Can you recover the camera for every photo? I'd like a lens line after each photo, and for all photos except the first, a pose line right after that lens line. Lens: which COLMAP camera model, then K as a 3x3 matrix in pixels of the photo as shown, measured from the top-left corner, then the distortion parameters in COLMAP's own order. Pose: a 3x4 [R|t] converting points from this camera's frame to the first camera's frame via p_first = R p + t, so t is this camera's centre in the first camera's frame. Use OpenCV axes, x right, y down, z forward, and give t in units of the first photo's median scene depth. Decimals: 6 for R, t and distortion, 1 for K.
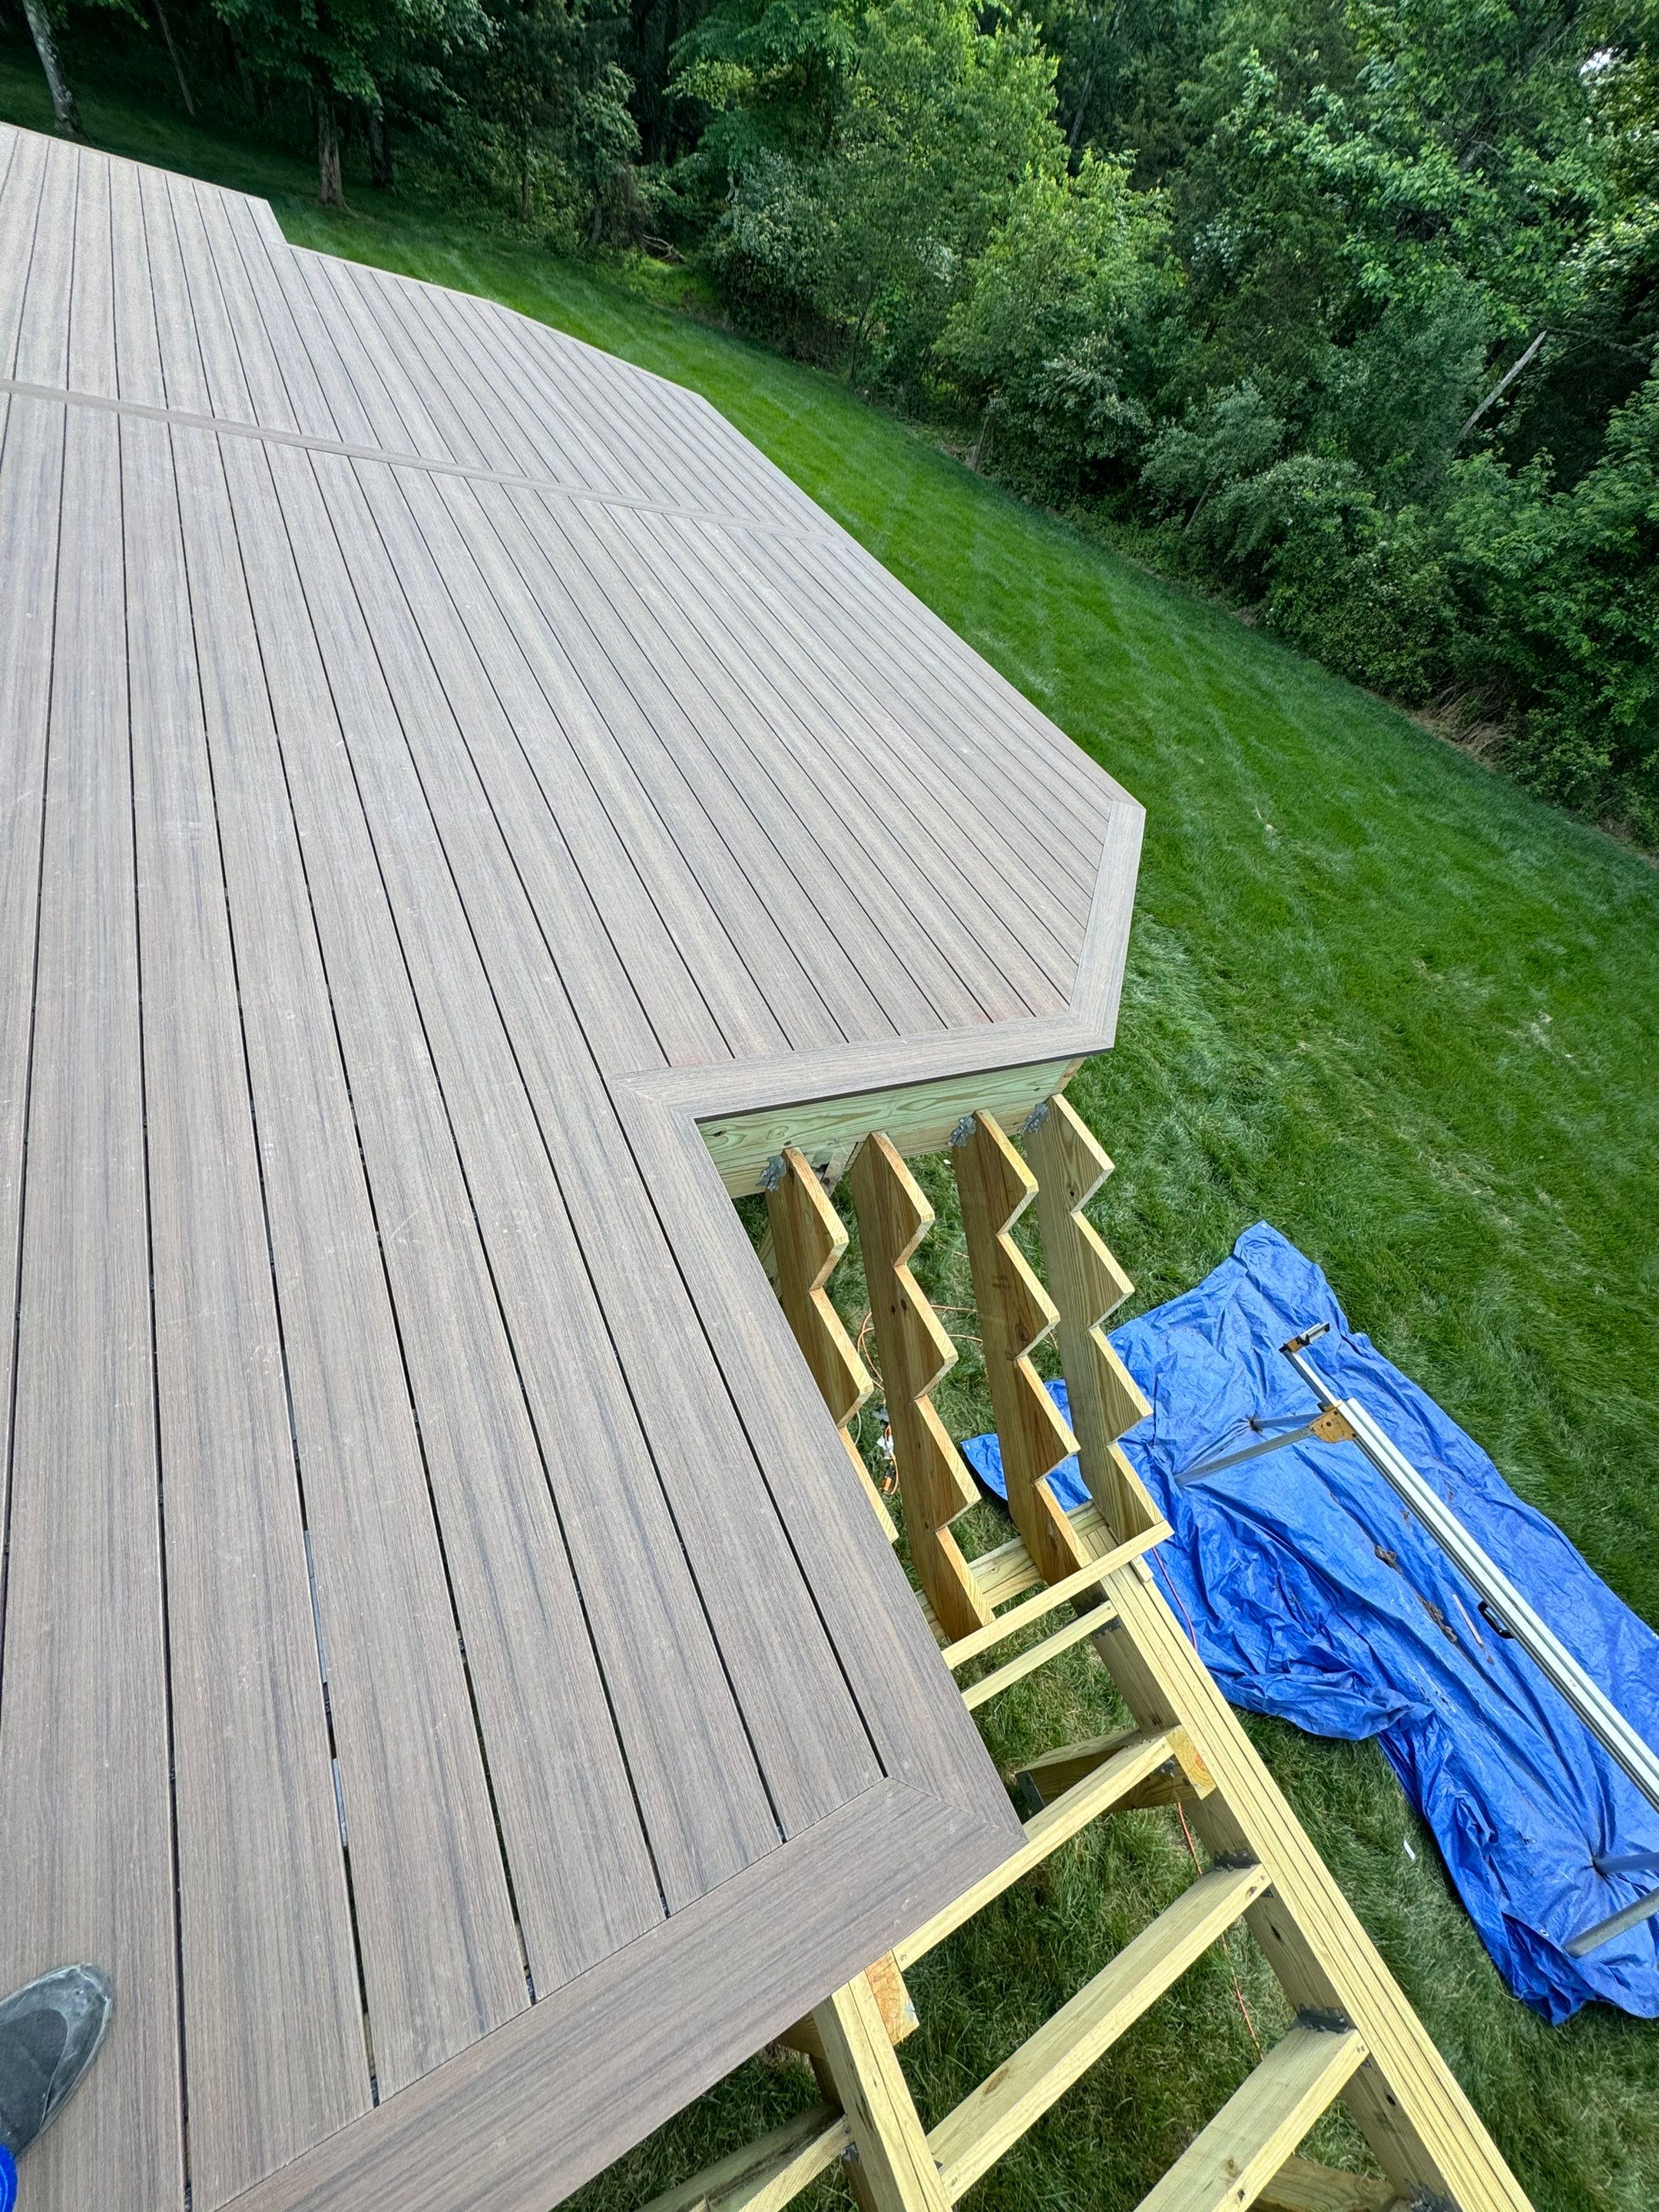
lens RADIAL K [[879.6, 0, 839.2], [0, 879.6, 1090.3], [0, 0, 1]] dist [-0.002536, -0.000256]
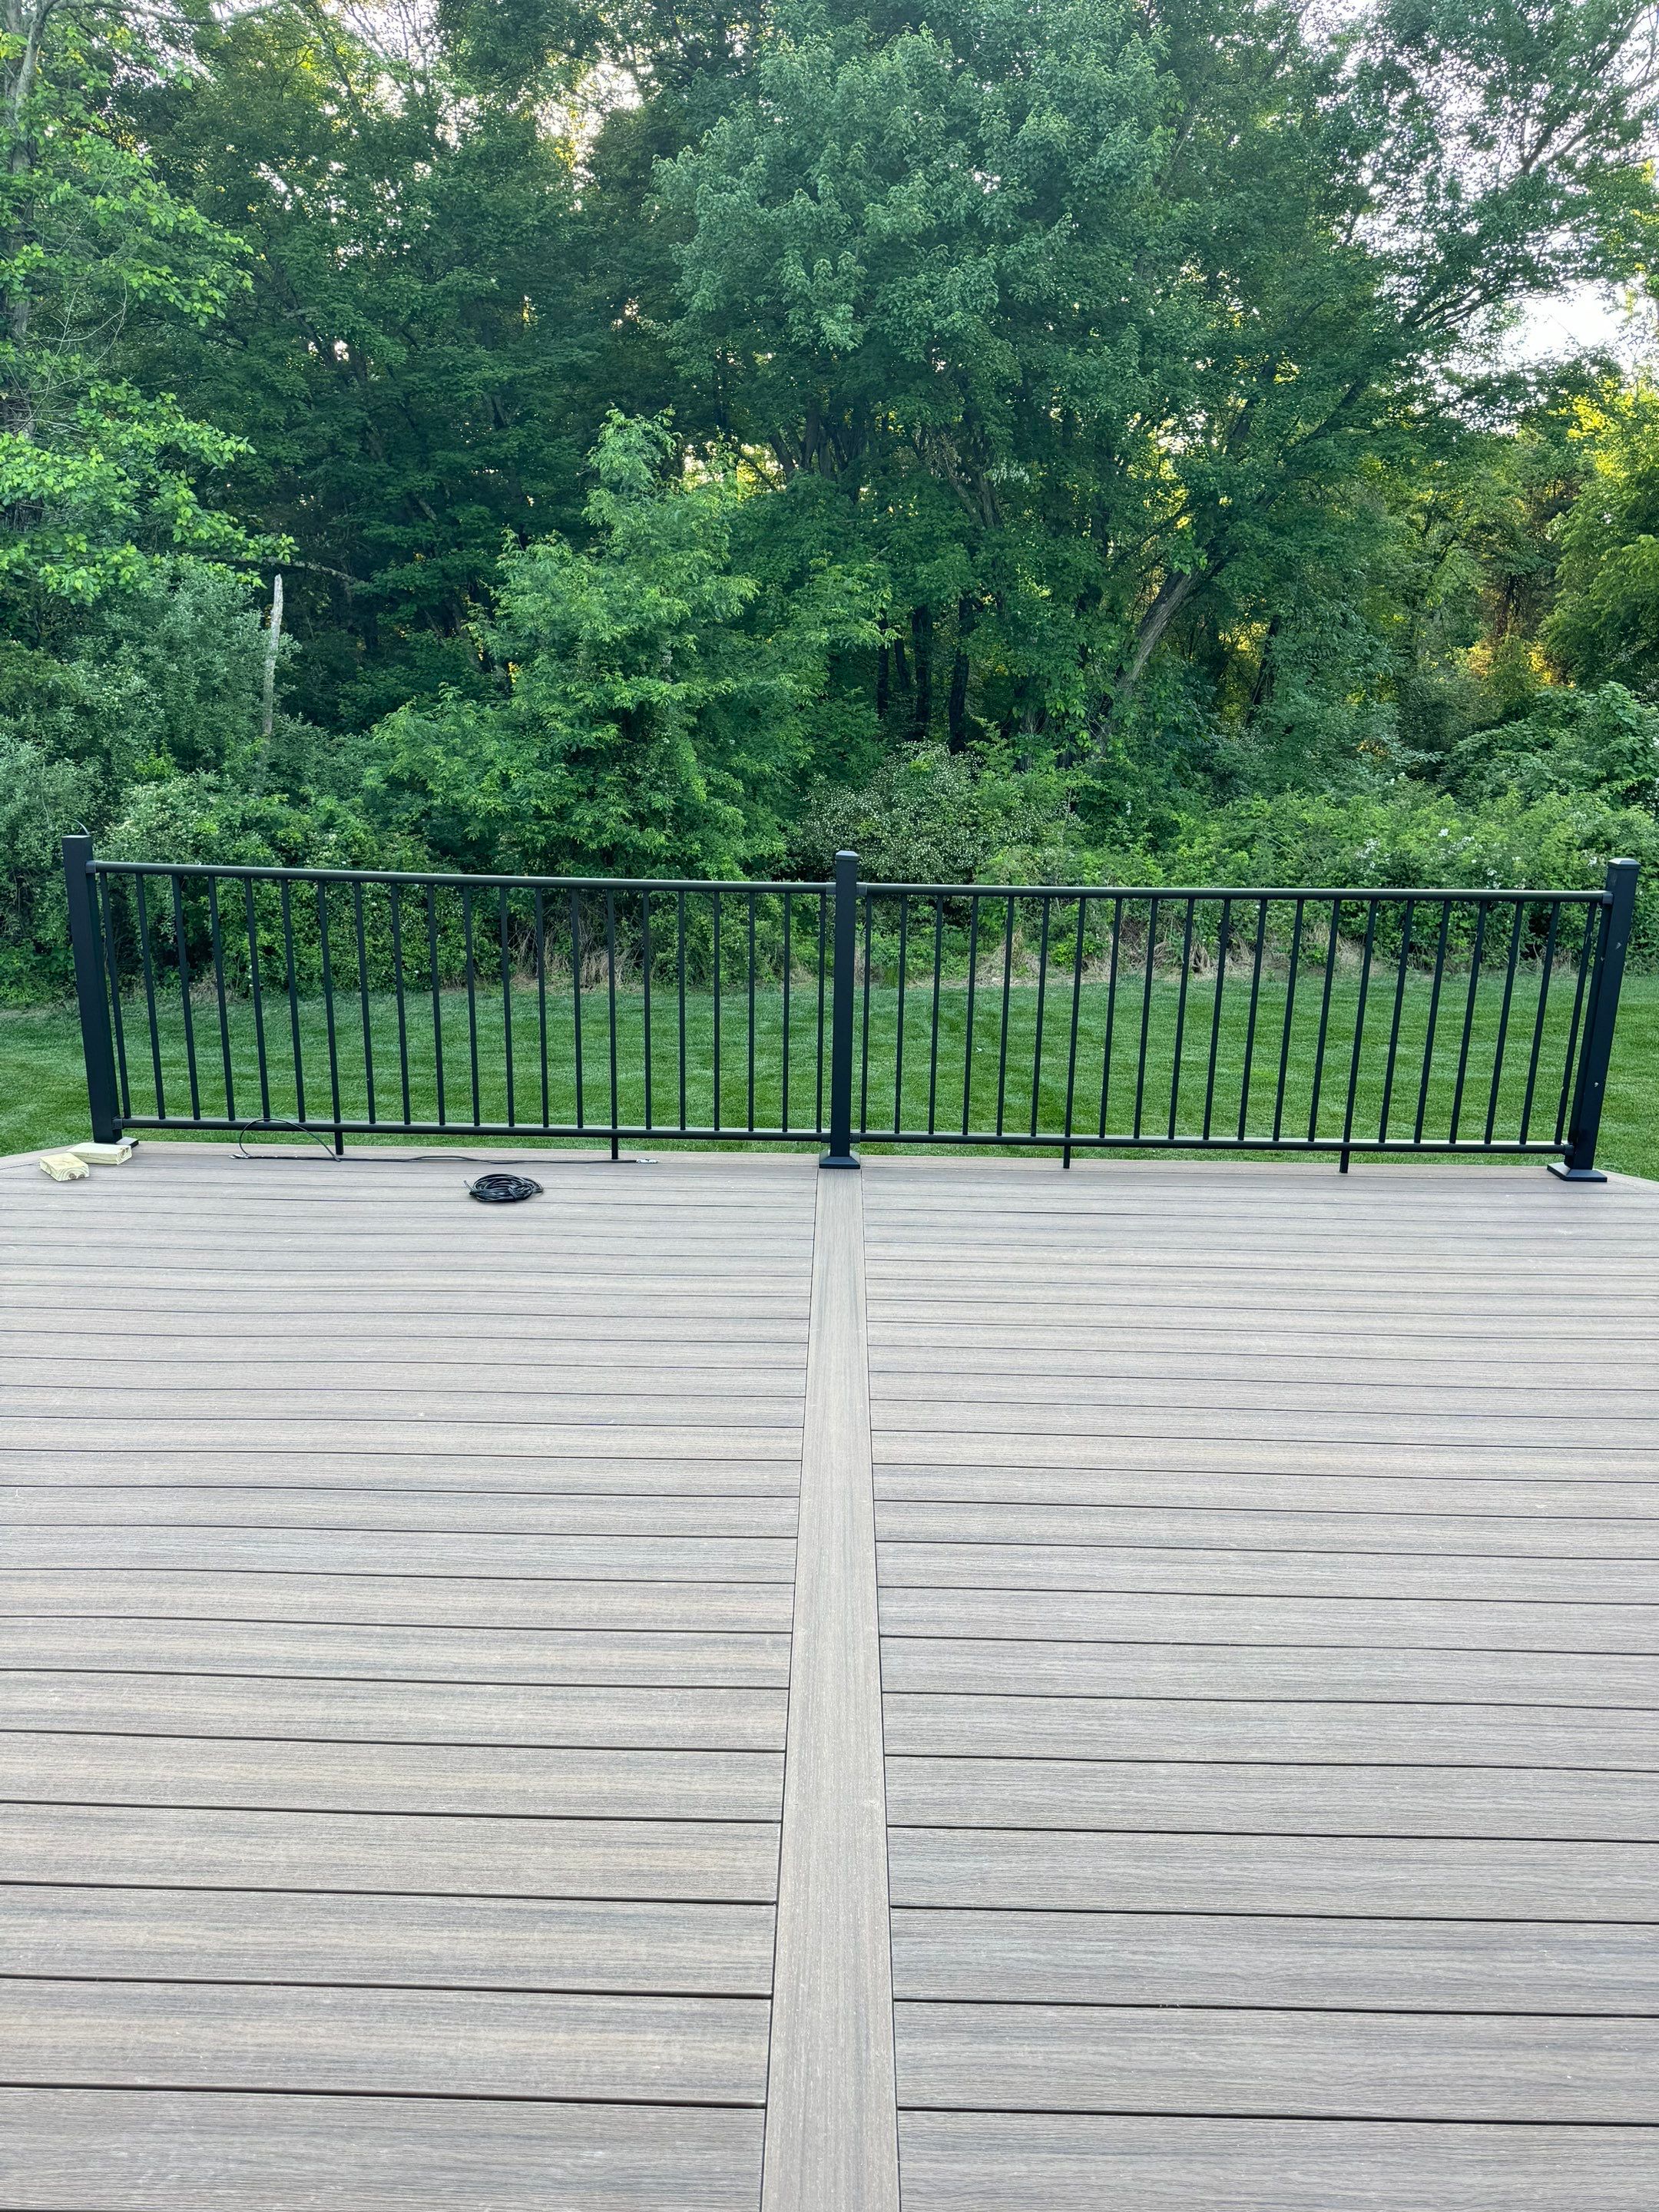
lens RADIAL K [[1520.9, 0, 809.4], [0, 1520.9, 1064.9], [0, 0, 1]] dist [0.028662, -0.000498]
pose [[0.451798, -0.467157, 0.760028, -0.234529], [0.720353, 0.693605, -0.001883, -0.201632], [-0.526280, 0.548339, 0.649888, 0.078731]]
